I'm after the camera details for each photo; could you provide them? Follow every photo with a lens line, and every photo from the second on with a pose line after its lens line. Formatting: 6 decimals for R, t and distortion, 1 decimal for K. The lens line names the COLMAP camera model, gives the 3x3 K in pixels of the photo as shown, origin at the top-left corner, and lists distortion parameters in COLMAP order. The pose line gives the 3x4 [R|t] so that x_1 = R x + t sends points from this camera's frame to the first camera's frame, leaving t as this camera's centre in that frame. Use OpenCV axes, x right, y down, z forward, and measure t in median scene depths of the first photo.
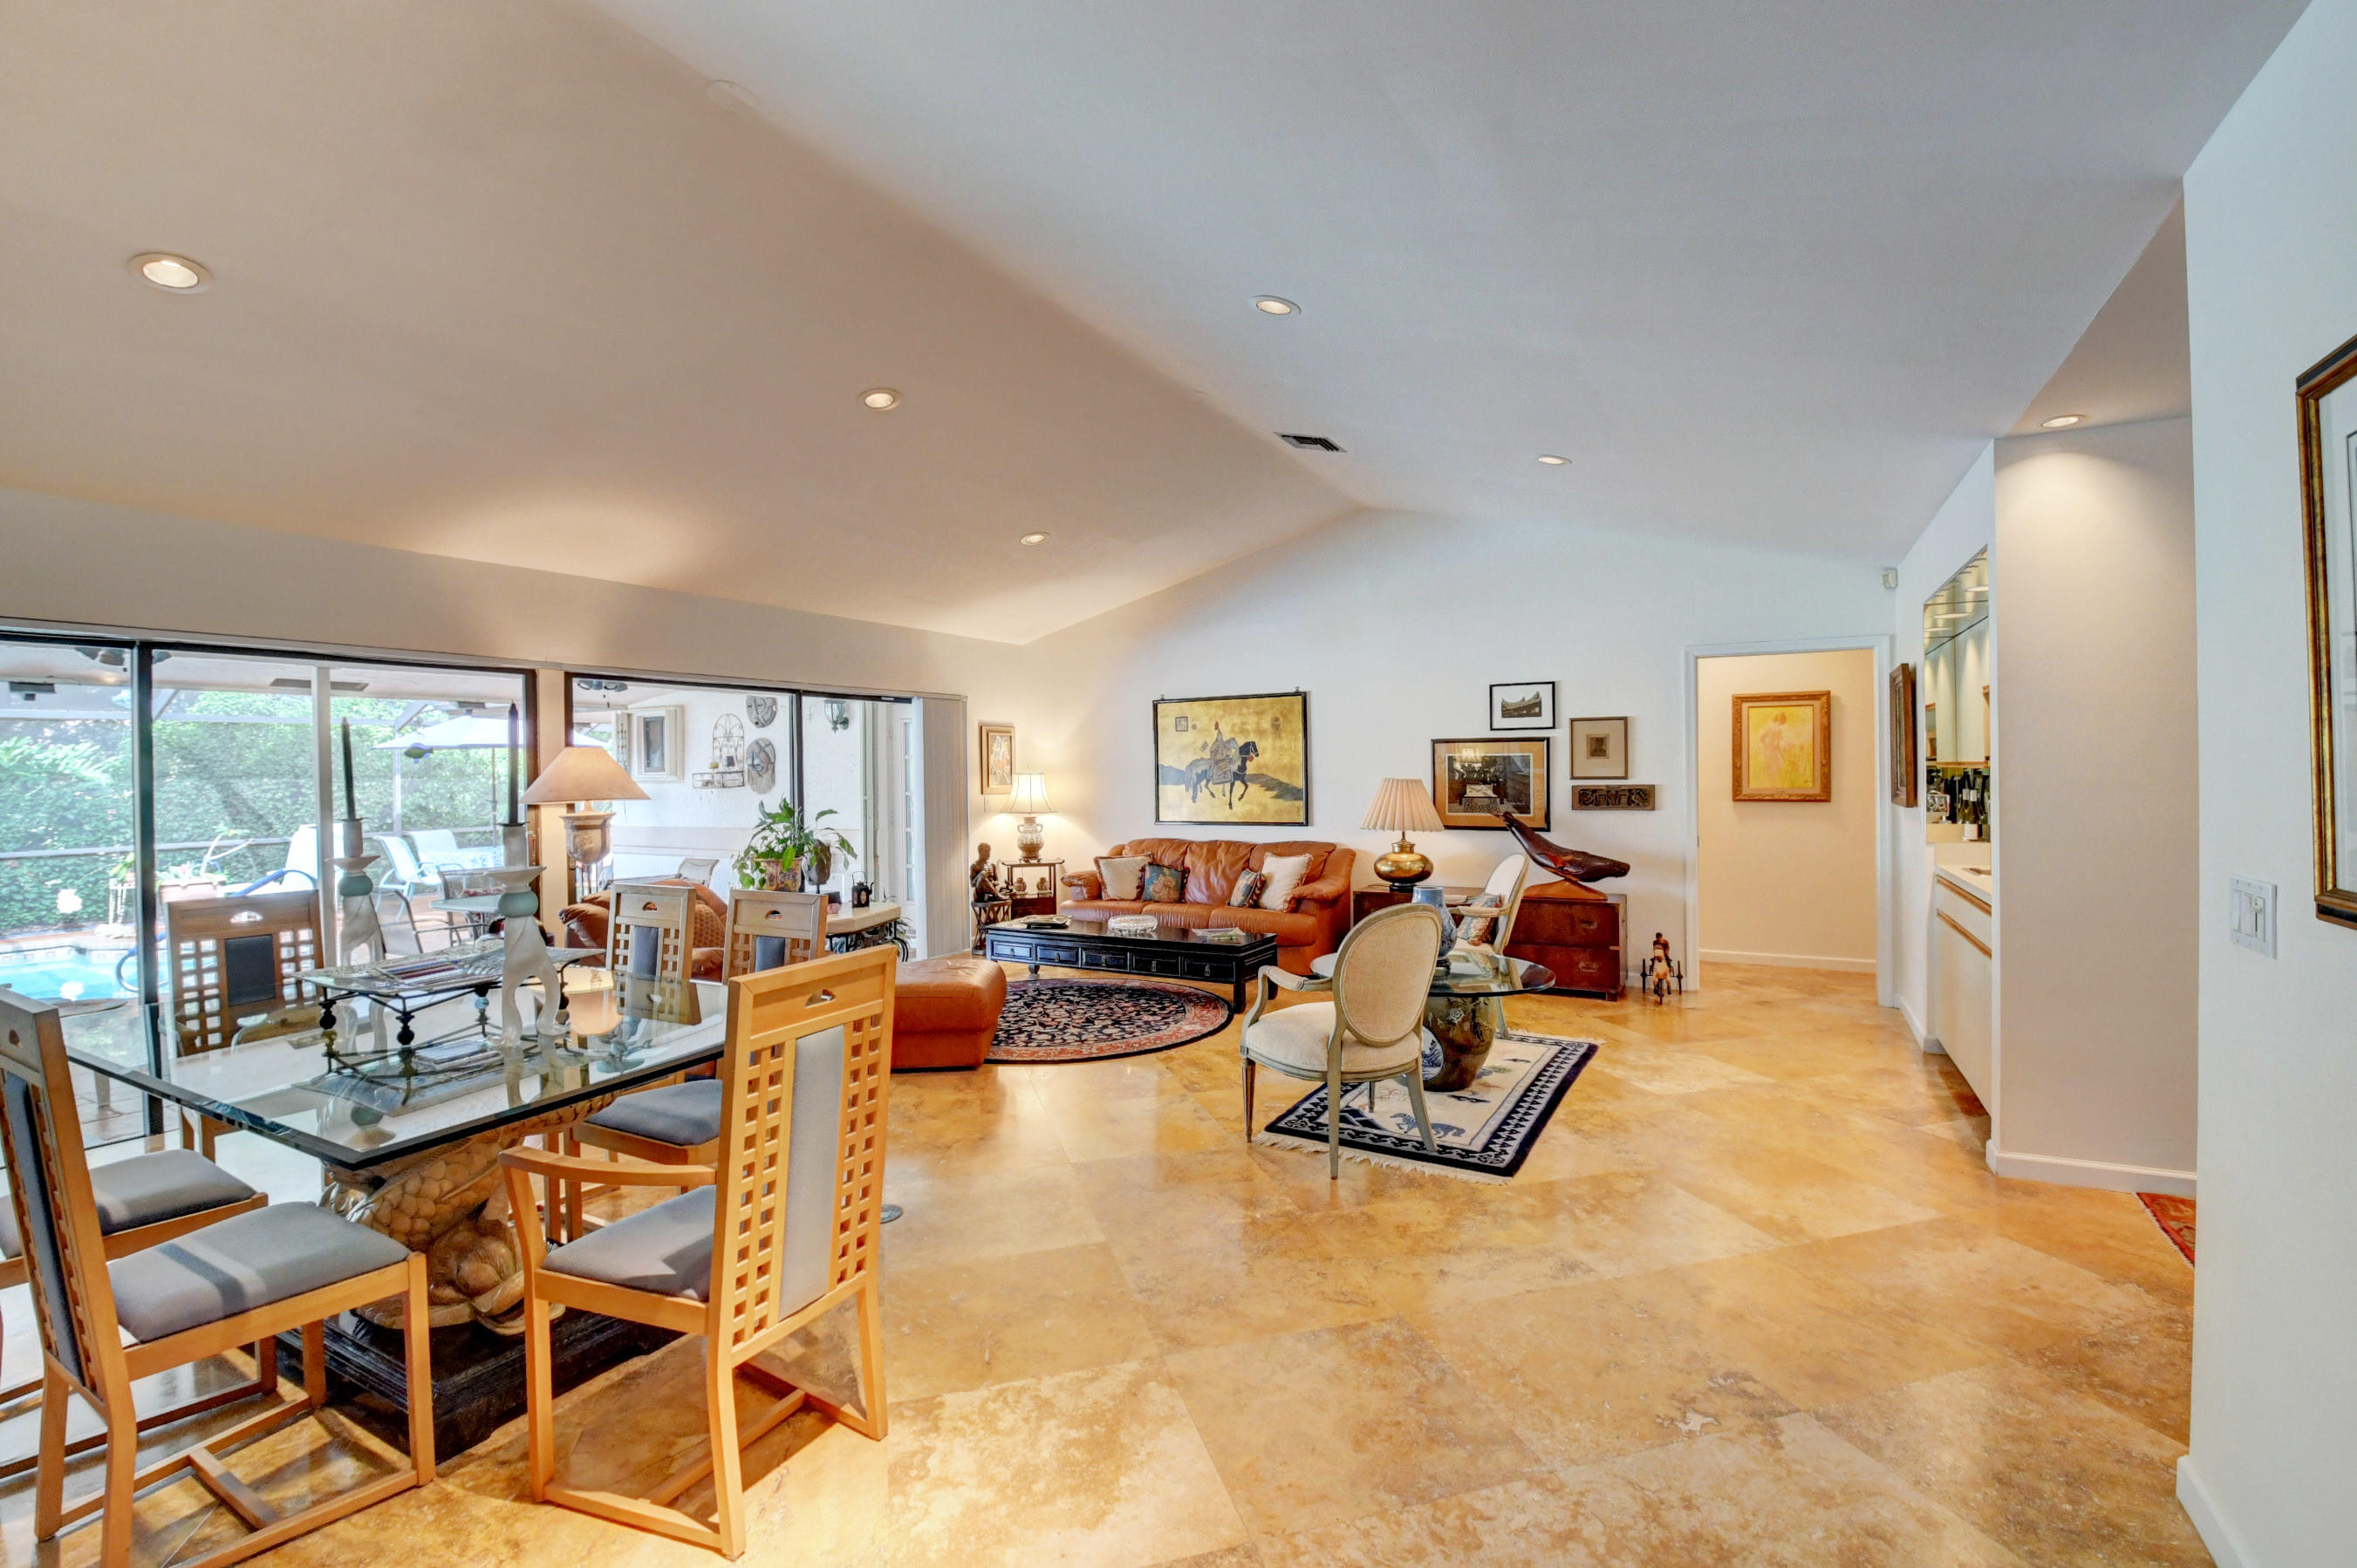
lens RADIAL K [[1033.9, 0, 1185.9], [0, 1033.9, 775.6], [0, 0, 1]] dist [0.013712, -0.025940]
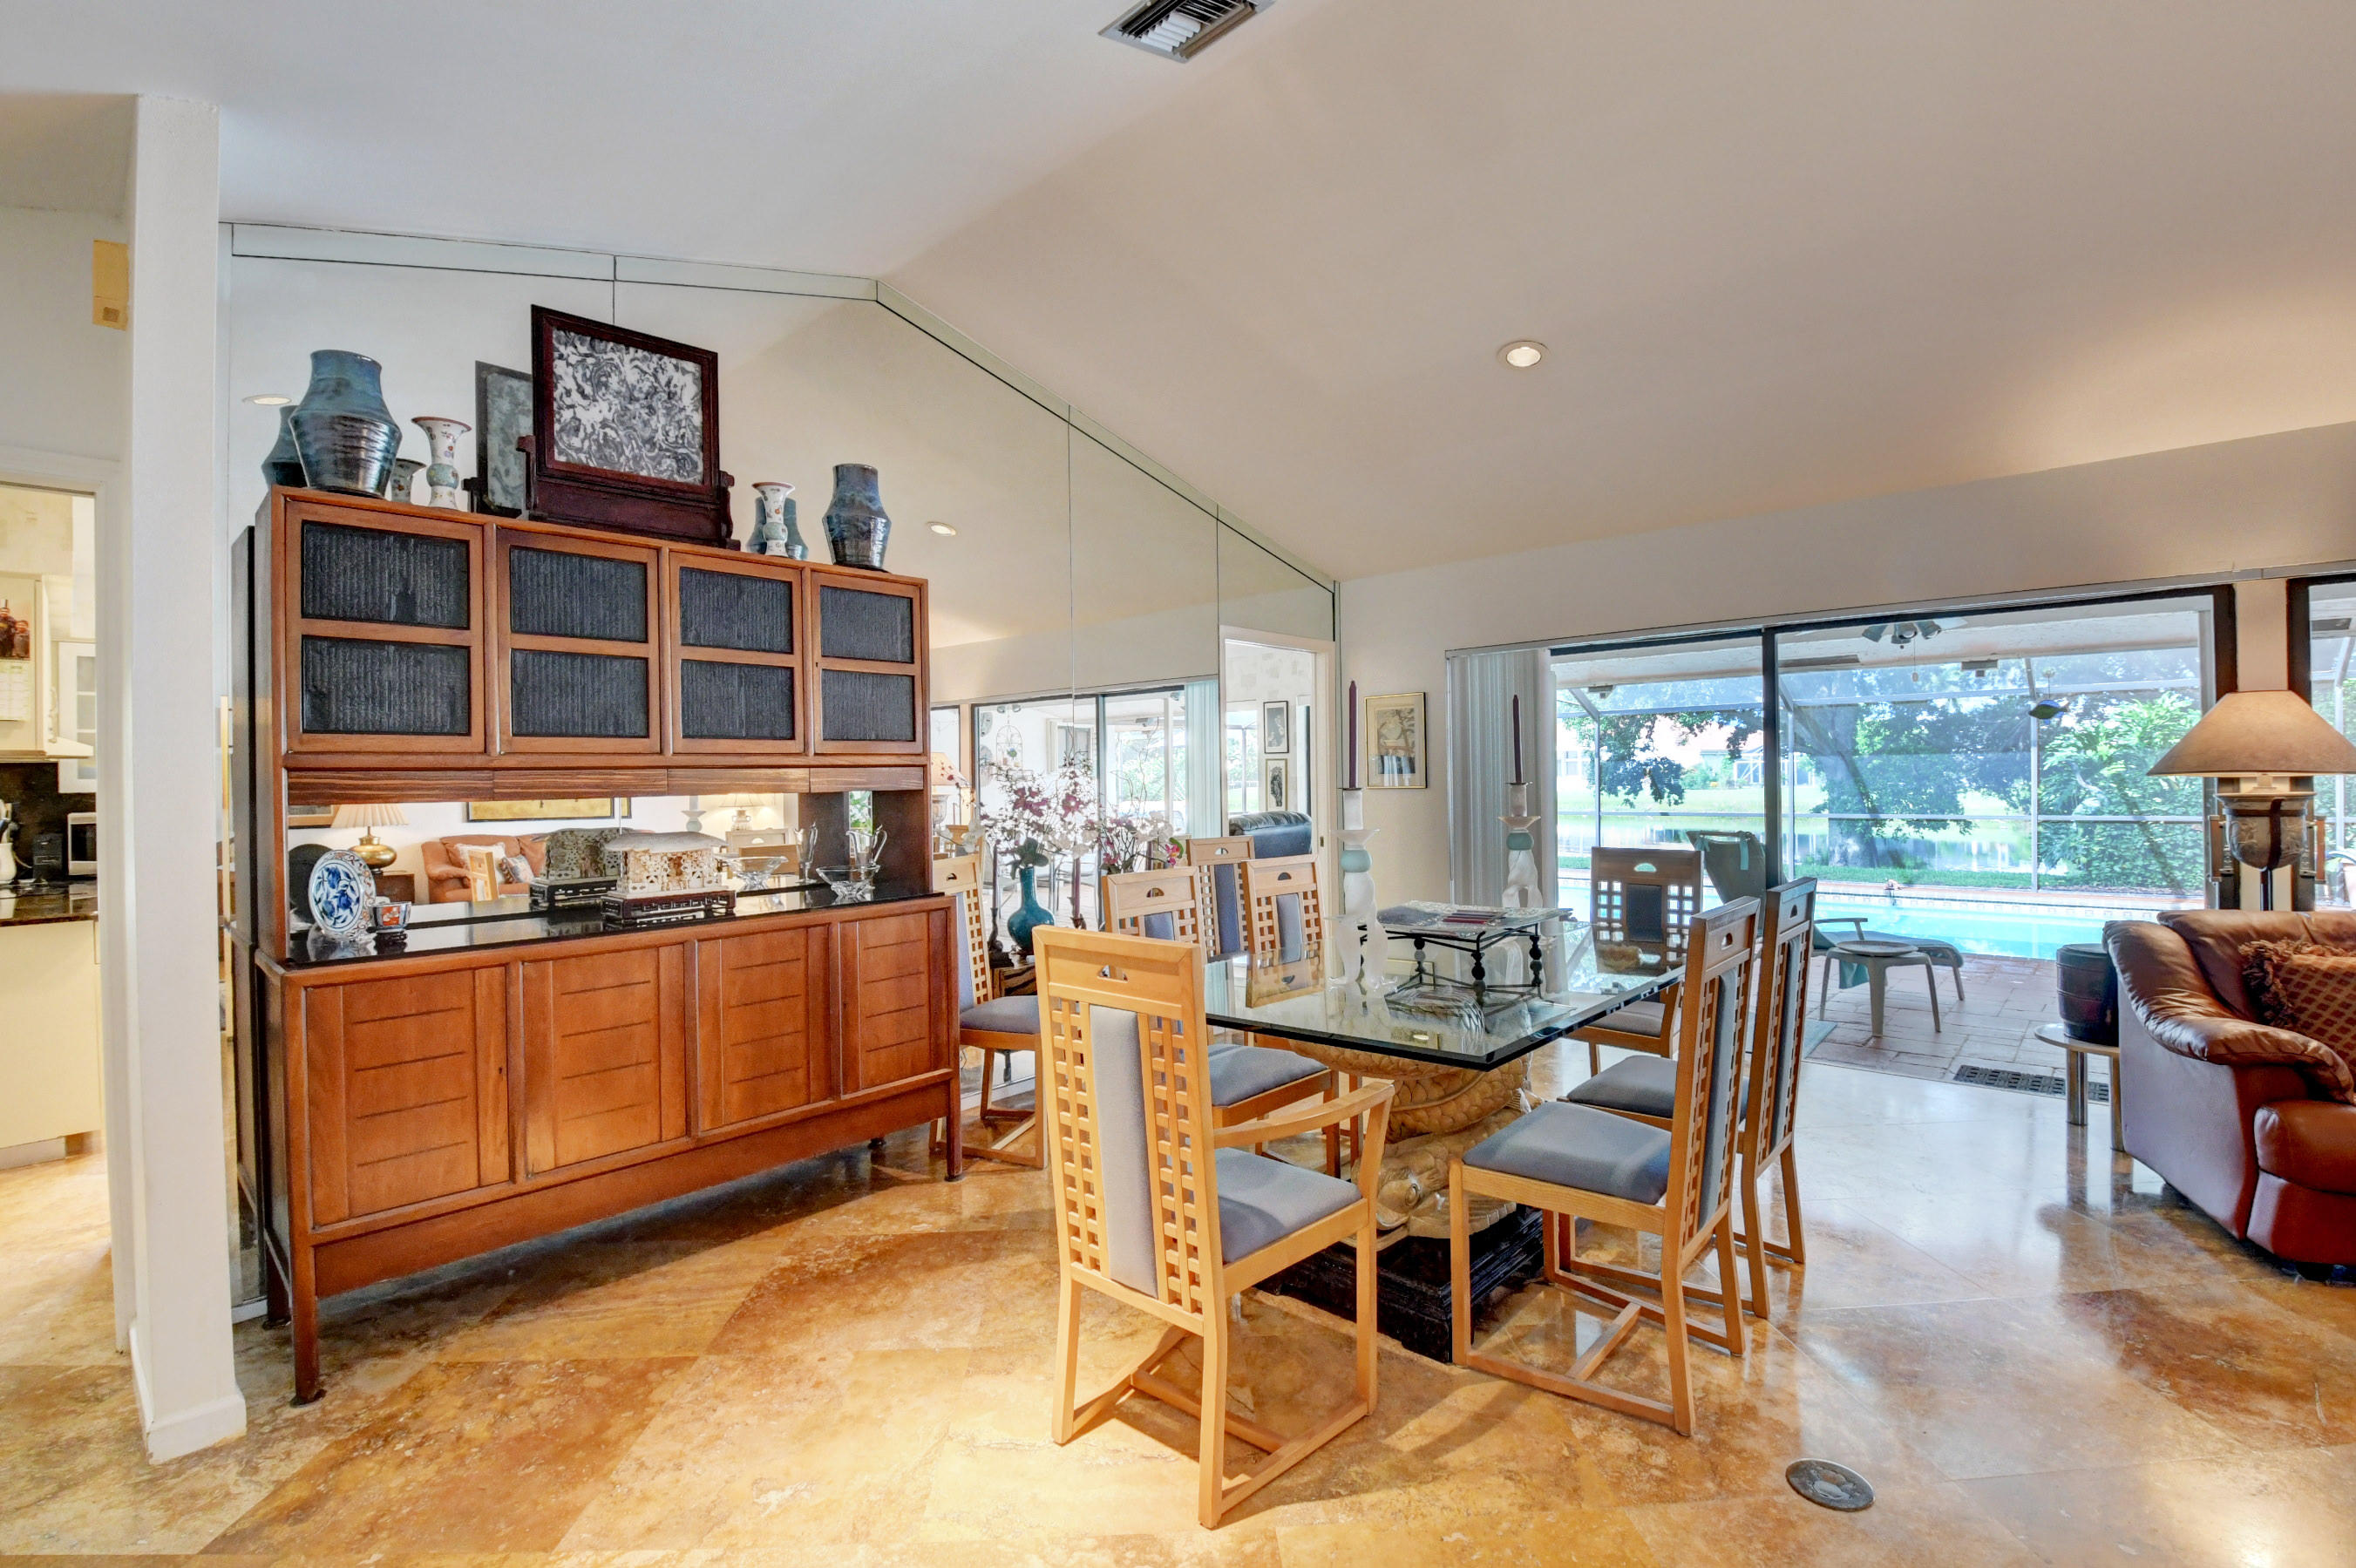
lens RADIAL K [[1033.6, 0, 1185.4], [0, 1033.6, 775.6], [0, 0, 1]] dist [0.013712, -0.025940]
pose [[-0.238554, 0.017613, -0.970969, 0.163680], [0.014743, 0.999786, 0.014514, 0.004821], [0.971017, -0.010853, -0.238763, 0.376166]]
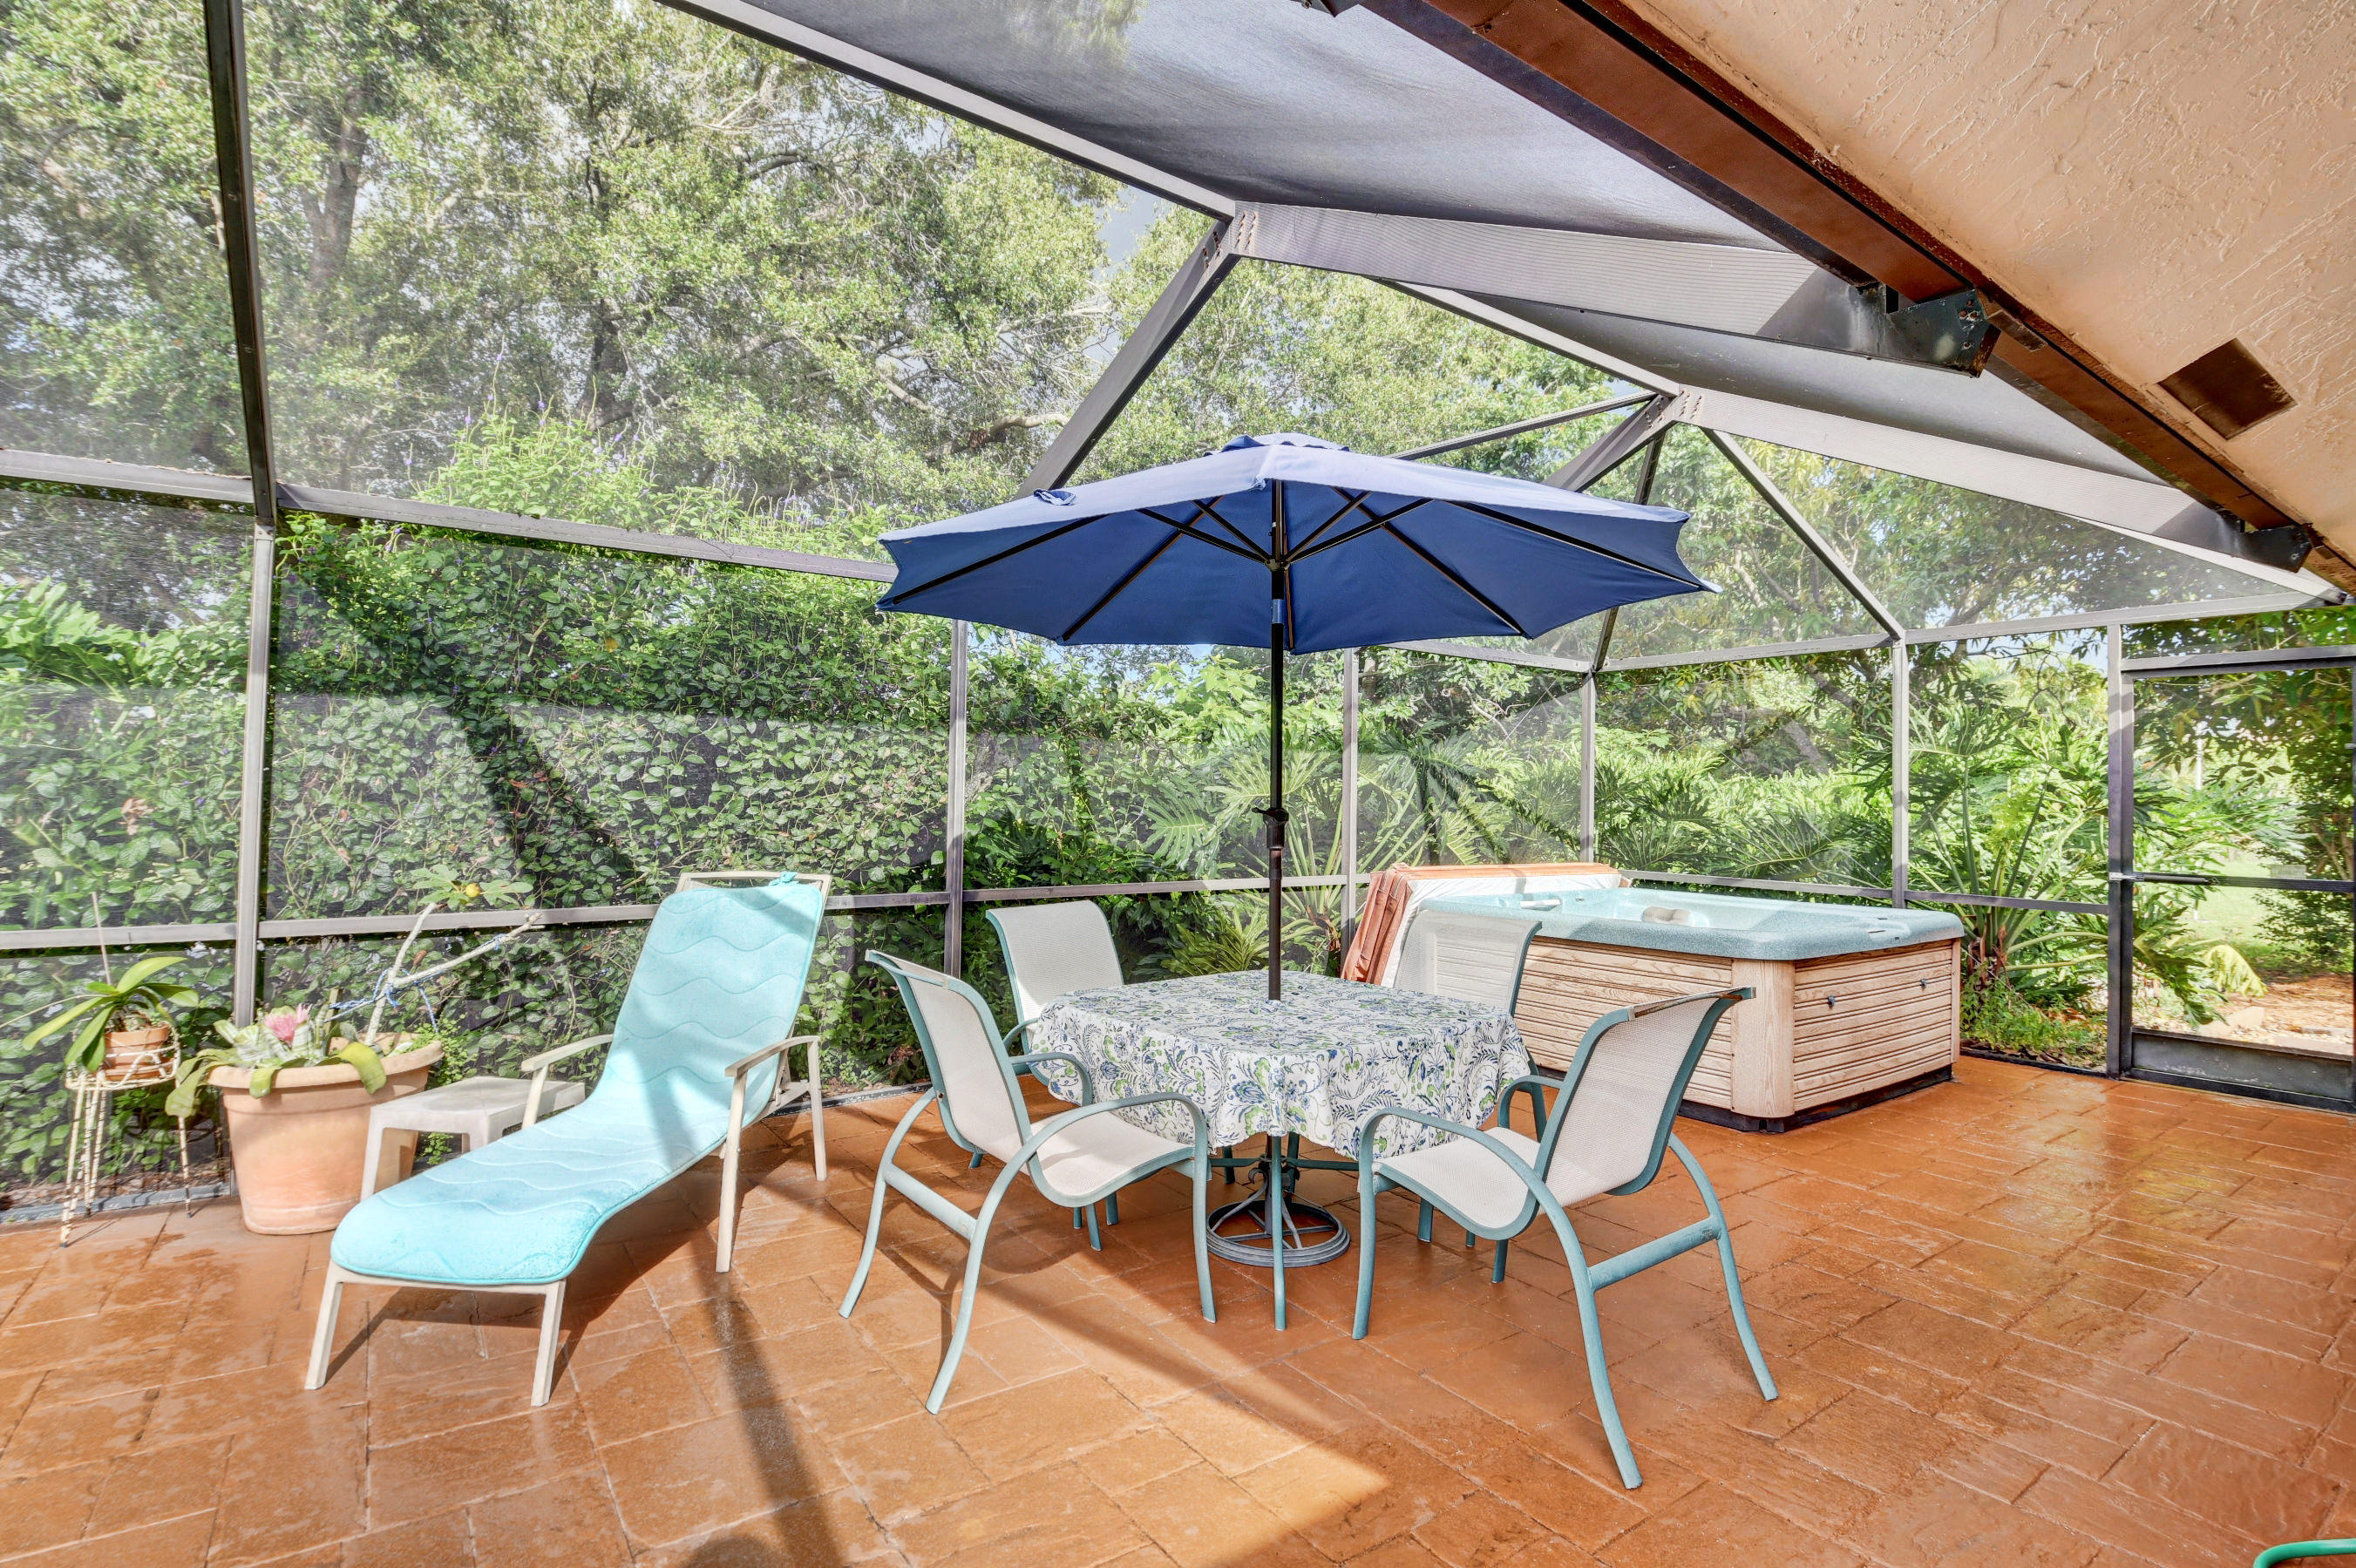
lens RADIAL K [[1104.9, 0, 1178.0], [0, 1104.9, 784.0], [0, 0, 1]] dist [-0.000223, -0.000035]
pose [[0.897086, 0.020195, -0.441395, -1.068366], [-0.027982, 0.999546, -0.011138, 0.040259], [0.440970, 0.022342, 0.897244, 1.403299]]
